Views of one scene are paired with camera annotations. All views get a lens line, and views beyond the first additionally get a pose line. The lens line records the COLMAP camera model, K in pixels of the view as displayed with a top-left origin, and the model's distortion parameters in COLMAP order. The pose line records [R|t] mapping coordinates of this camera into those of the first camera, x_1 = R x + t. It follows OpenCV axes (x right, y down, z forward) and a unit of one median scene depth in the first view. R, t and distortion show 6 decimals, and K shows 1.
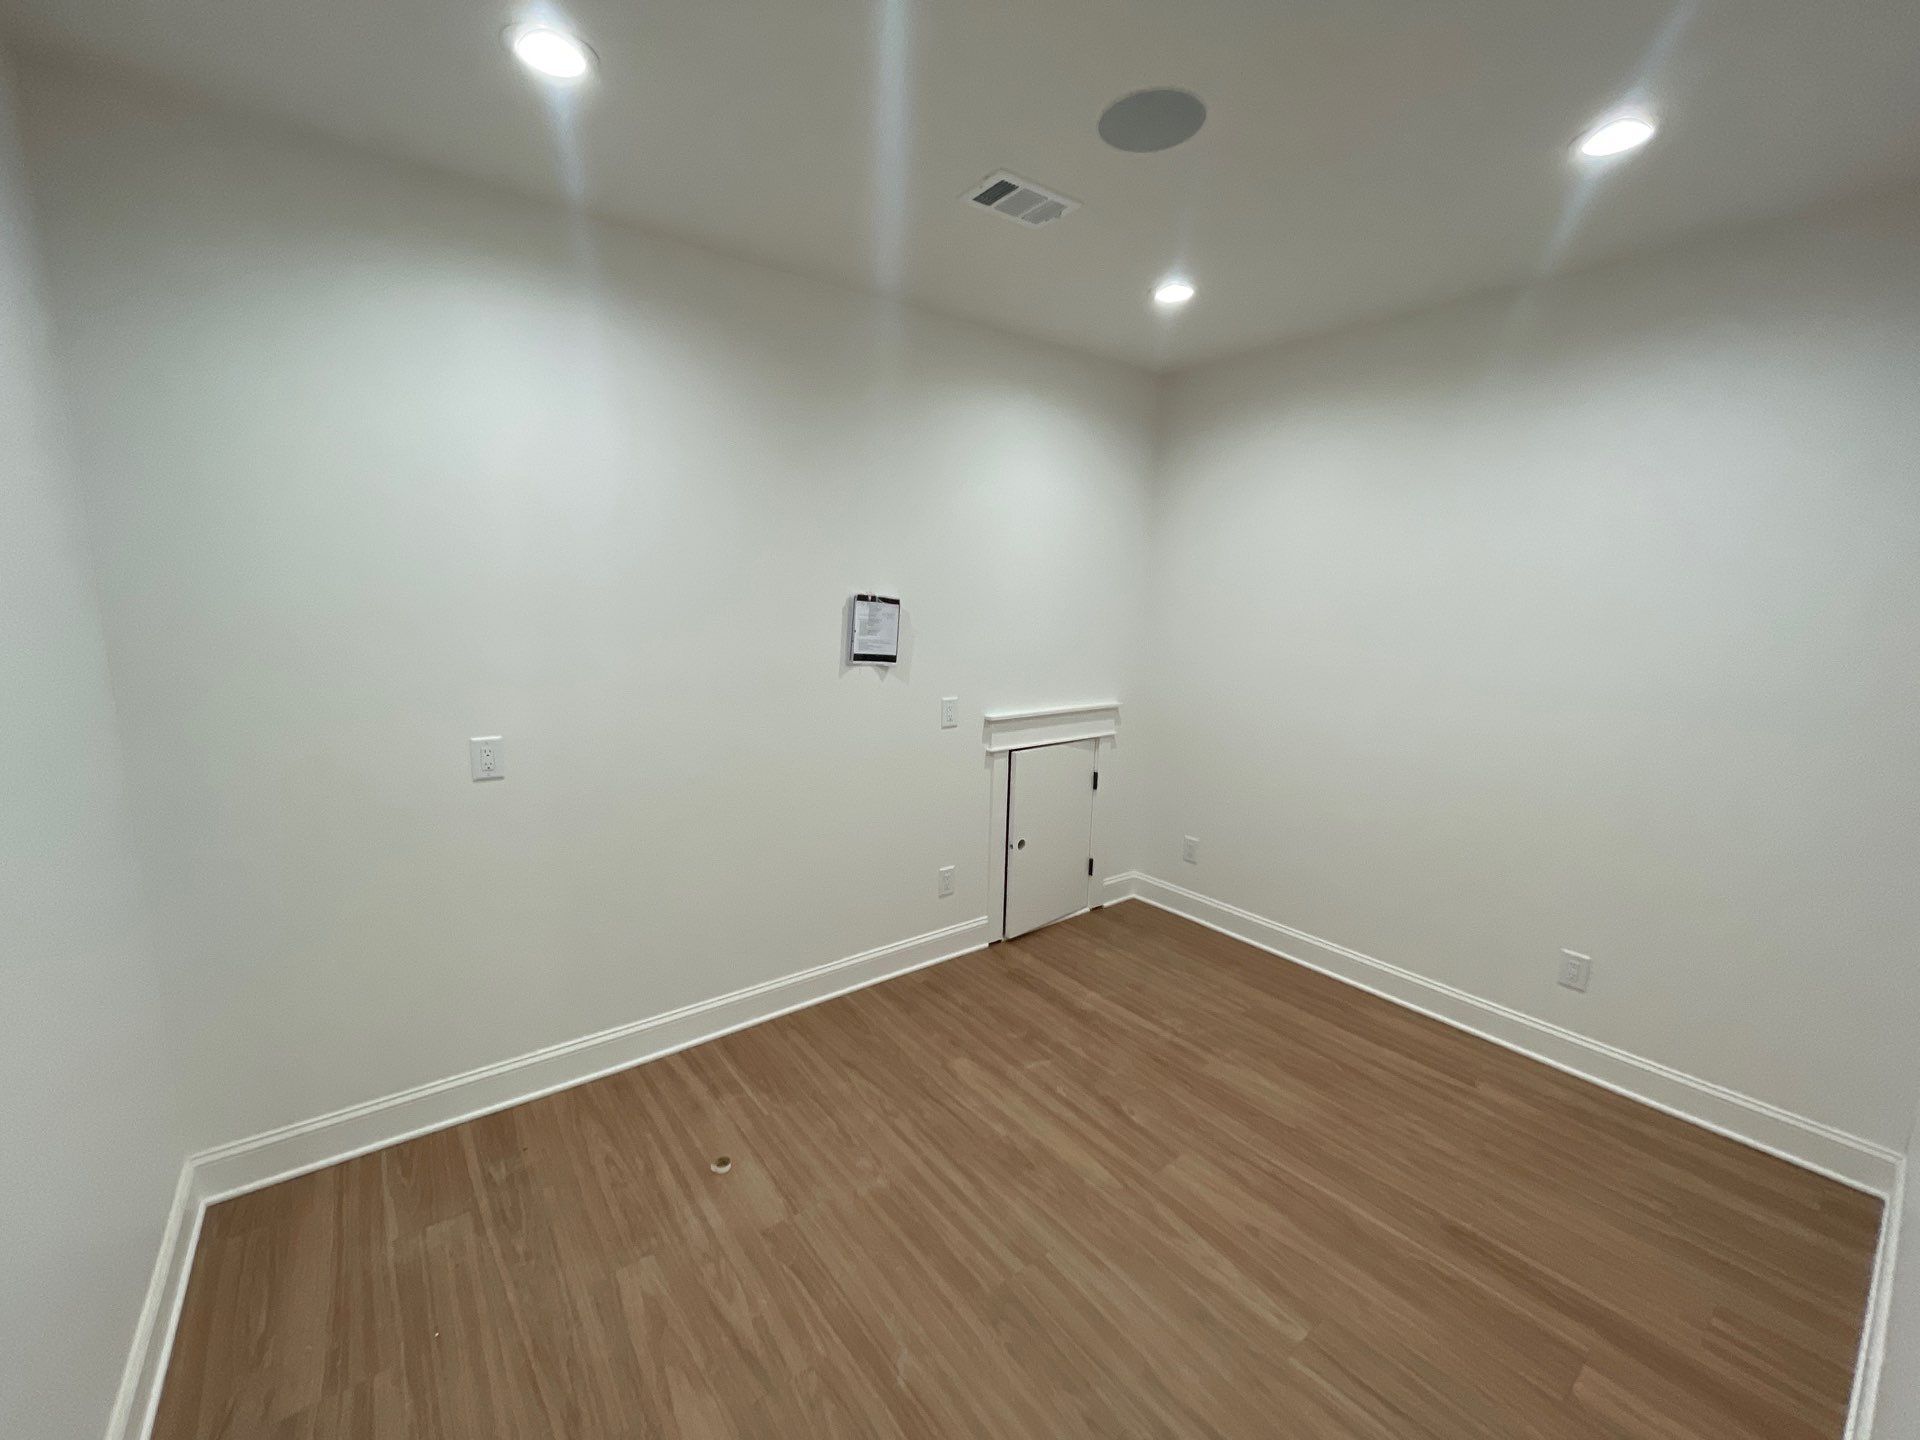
lens RADIAL K [[774.9, 0, 957.9], [0, 774.9, 719.3], [0, 0, 1]] dist [-0.000298, -0.000149]
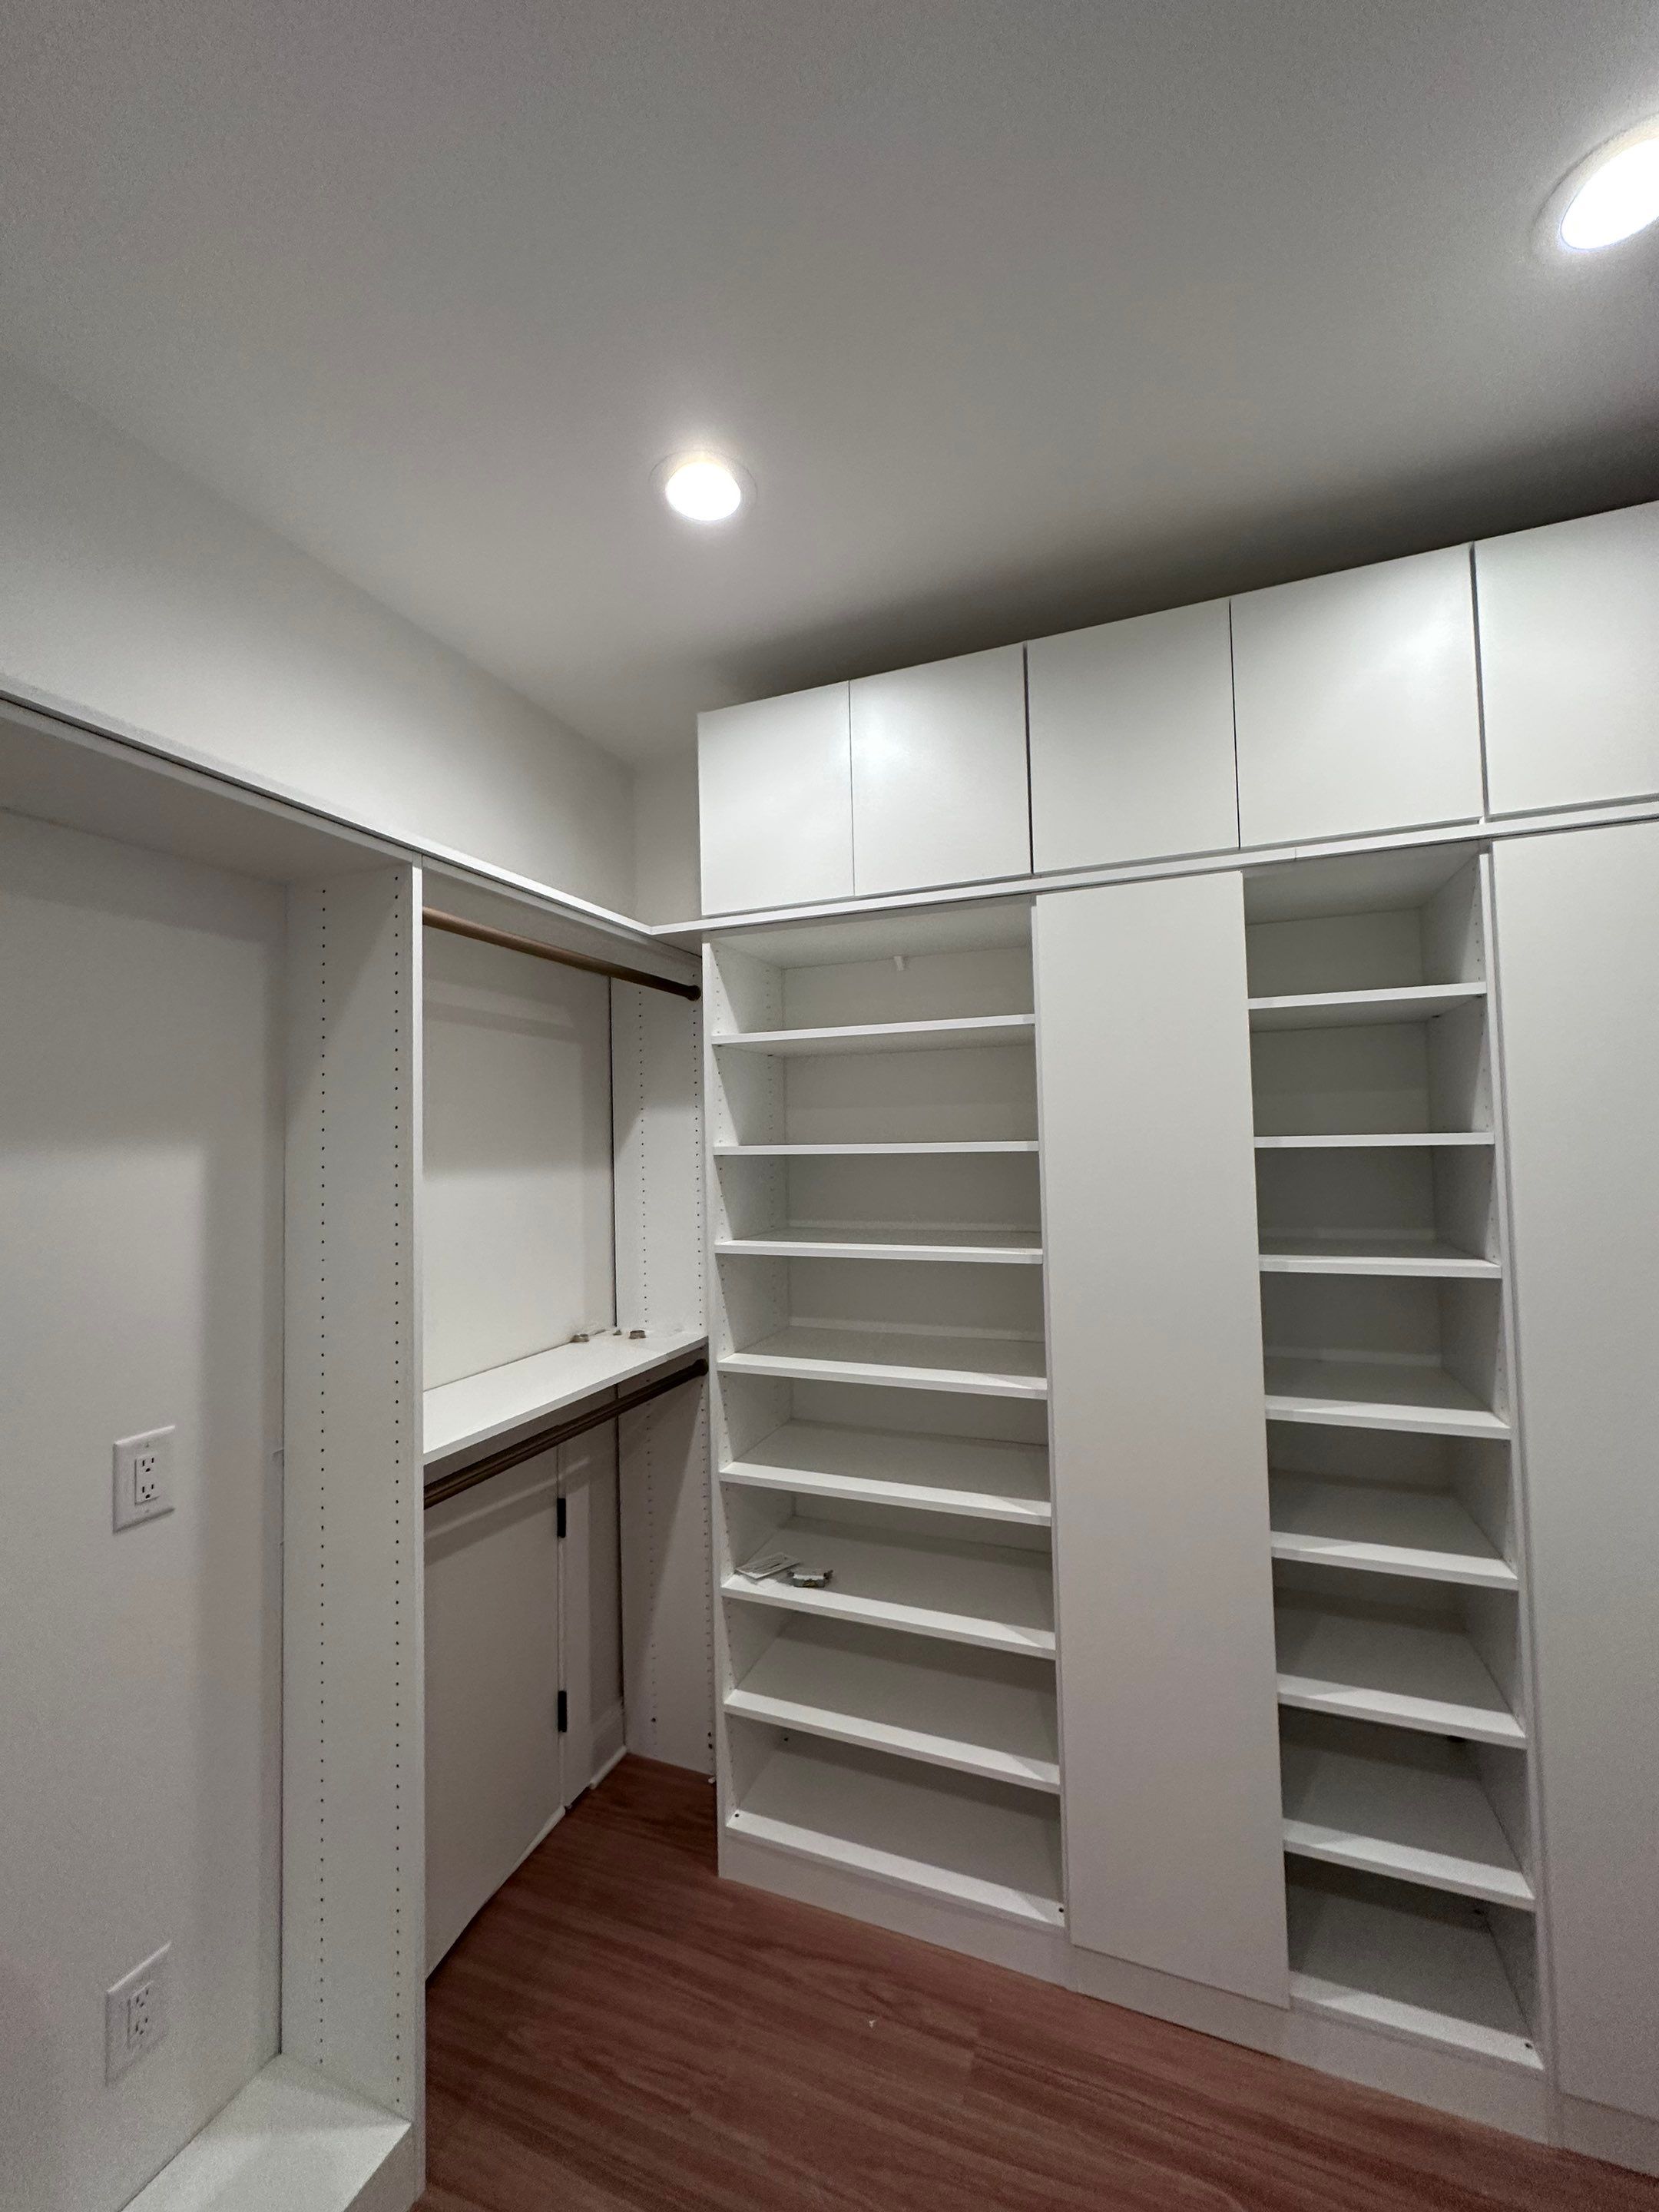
lens RADIAL K [[883.8, 0, 834.5], [0, 883.8, 1108.1], [0, 0, 1]] dist [0.000003, 0.000261]
pose [[0.854584, -0.014940, 0.519098, 0.077969], [0.117098, 0.979387, -0.164589, -0.106539], [-0.505939, 0.201441, 0.838718, 0.742958]]
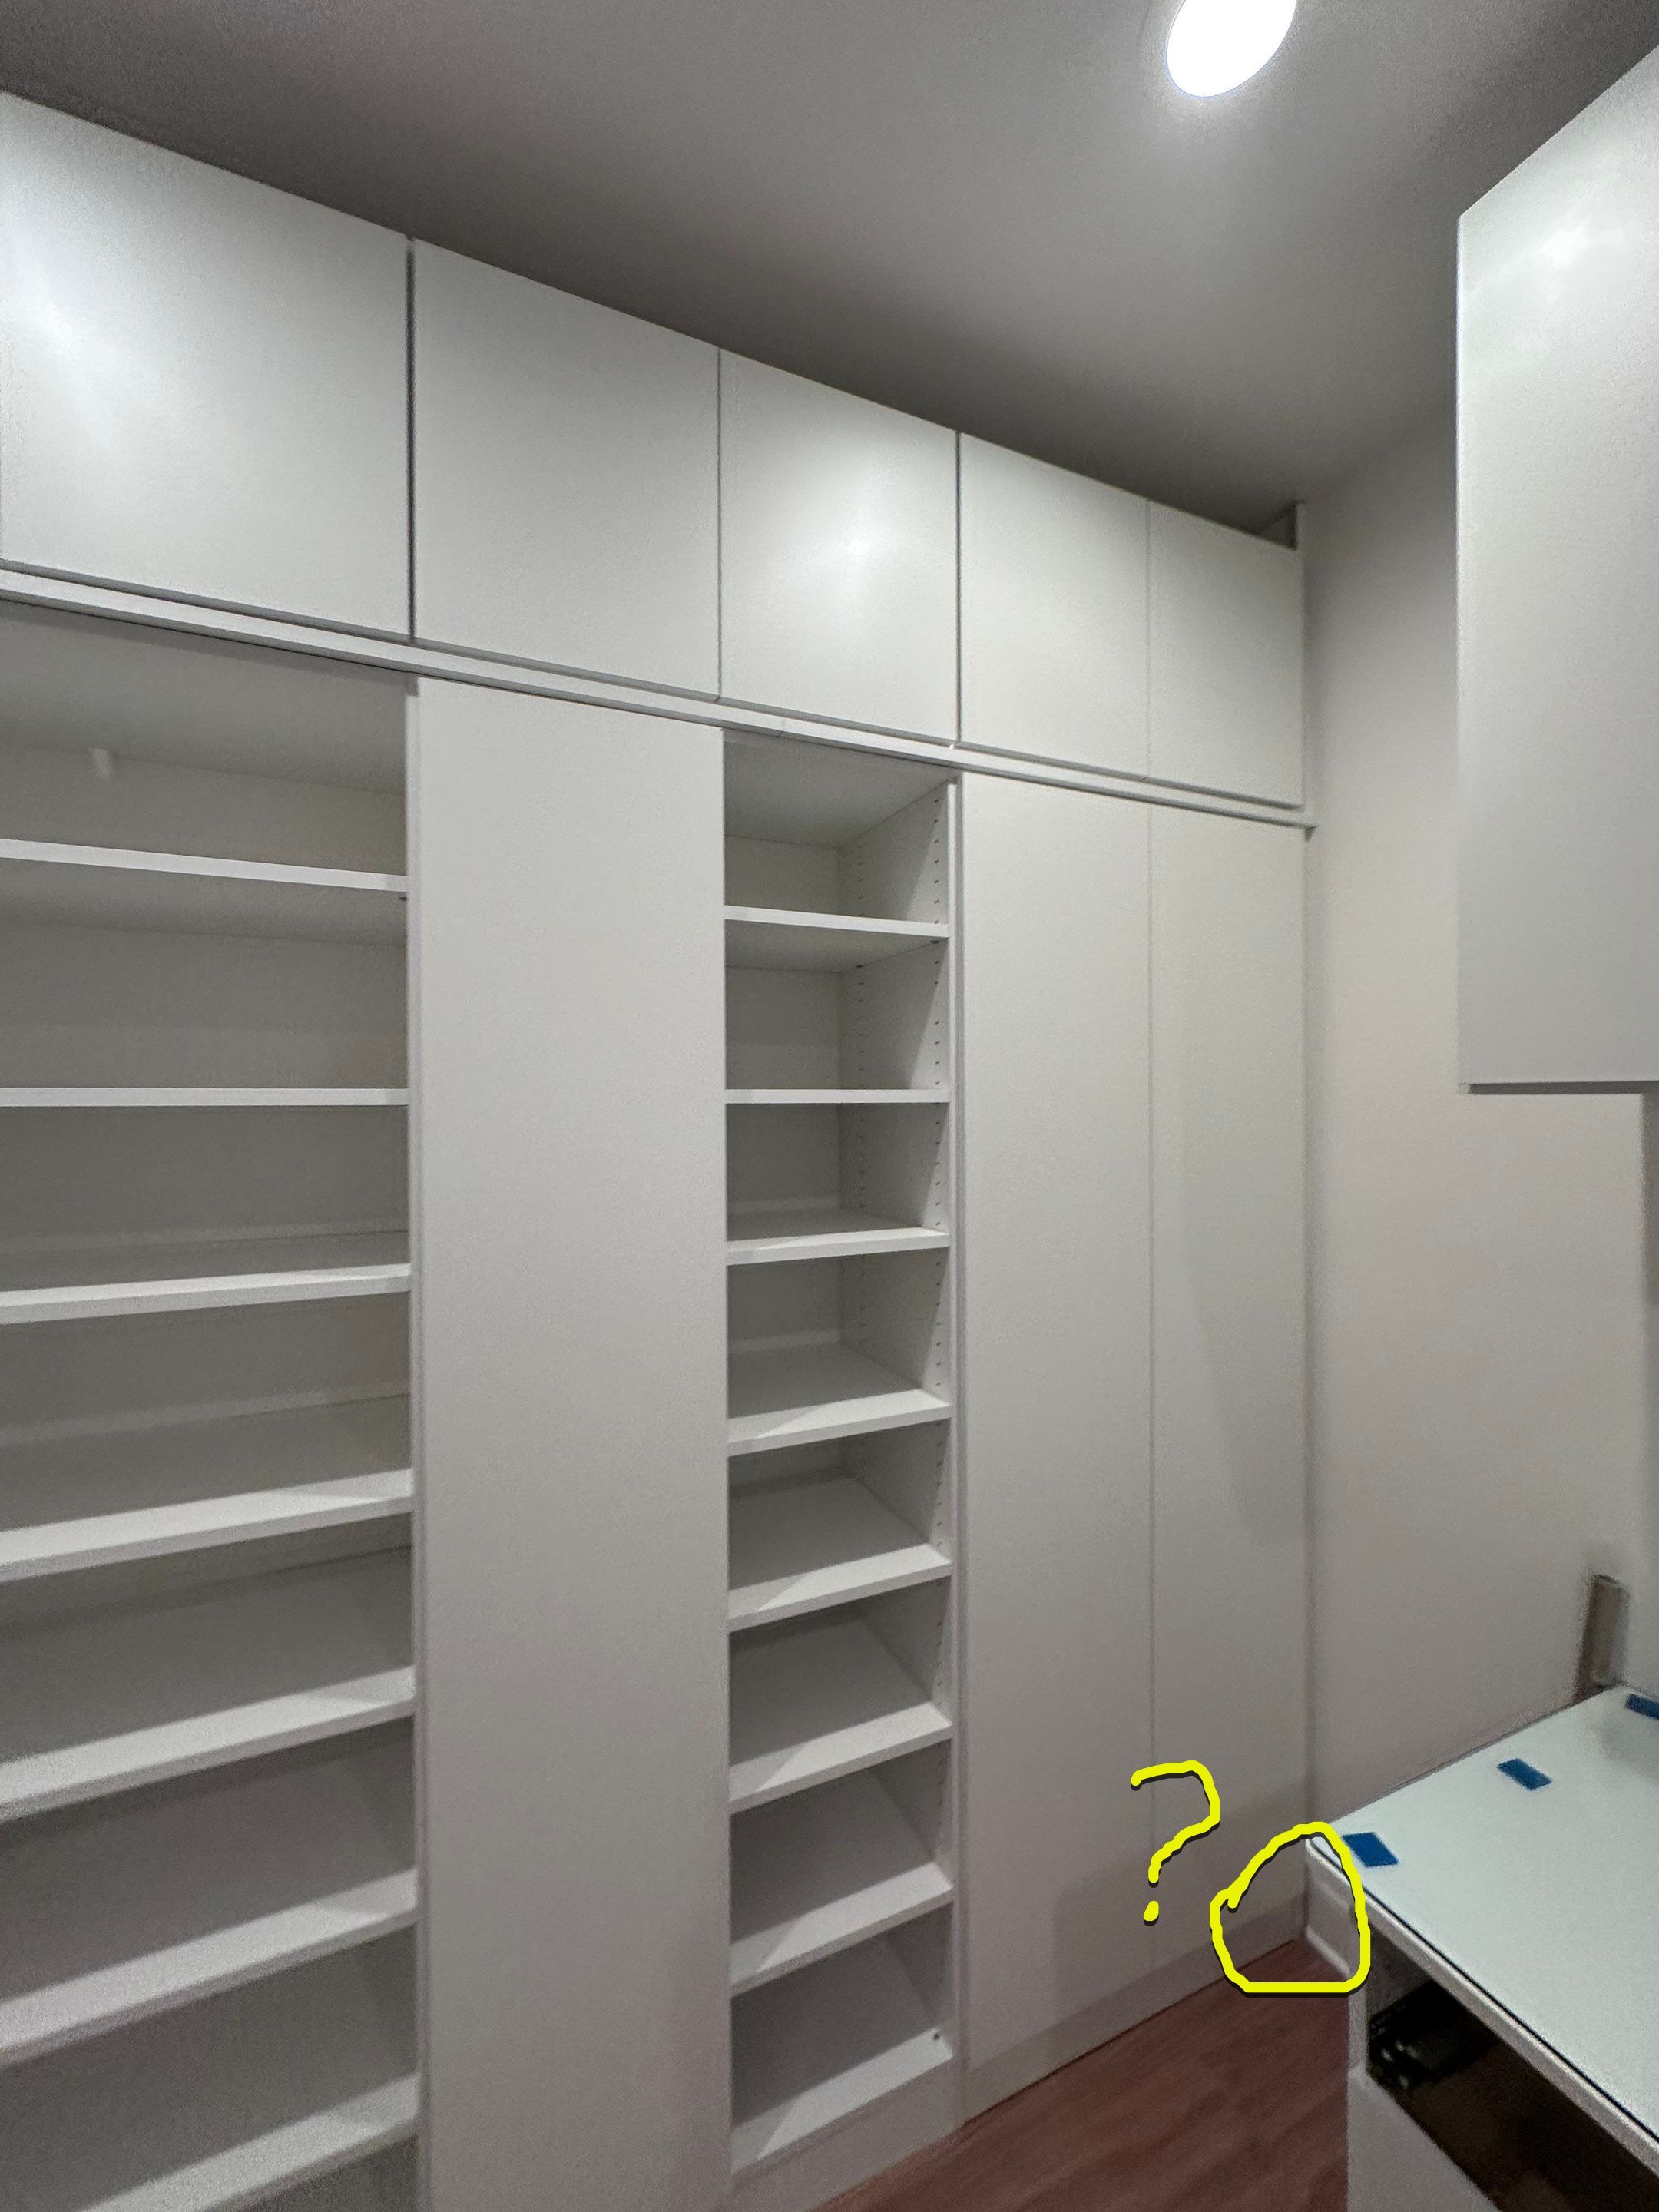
lens RADIAL K [[908.6, 0, 860.3], [0, 908.6, 1098.6], [0, 0, 1]] dist [-0.001499, -0.000149]
pose [[0.221862, -0.017894, 0.974914, 0.221545], [0.163002, 0.986443, -0.018989, -0.132138], [-0.961357, 0.163125, 0.221771, 0.980246]]
